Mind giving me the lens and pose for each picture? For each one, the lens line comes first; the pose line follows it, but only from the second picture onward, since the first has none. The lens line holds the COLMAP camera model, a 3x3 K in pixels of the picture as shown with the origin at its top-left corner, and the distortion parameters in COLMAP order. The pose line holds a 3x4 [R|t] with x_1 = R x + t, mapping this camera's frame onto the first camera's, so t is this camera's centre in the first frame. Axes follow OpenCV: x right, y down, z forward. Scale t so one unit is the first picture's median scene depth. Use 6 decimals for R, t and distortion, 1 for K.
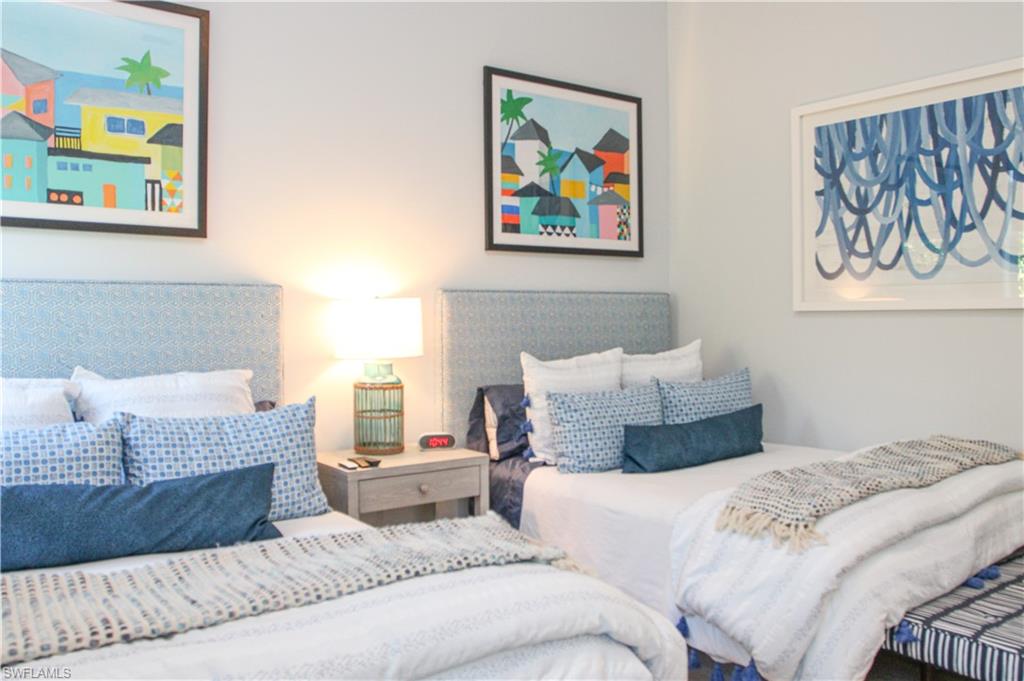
lens RADIAL K [[817.8, 0, 513.2], [0, 817.8, 336.9], [0, 0, 1]] dist [-0.052334, 0.036005]
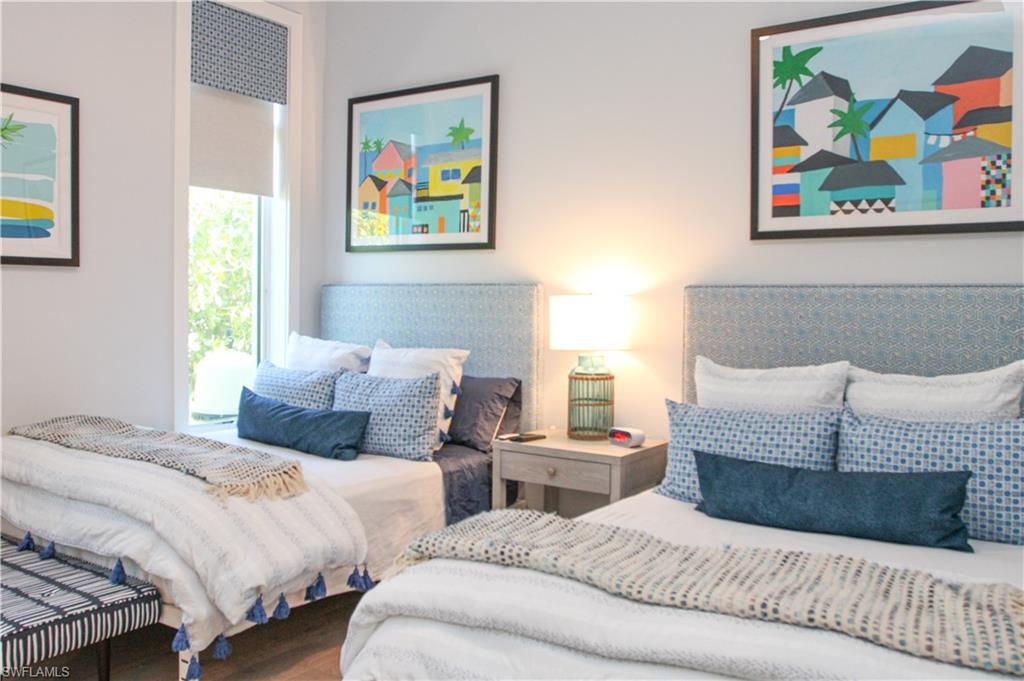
lens RADIAL K [[817.8, 0, 513.8], [0, 817.8, 341.3], [0, 0, 1]] dist [-0.052334, 0.036005]
pose [[0.358415, 0.056144, -0.931873, 0.686984], [-0.034707, 0.998301, 0.046797, -0.028327], [0.932917, 0.015569, 0.359755, 0.437954]]
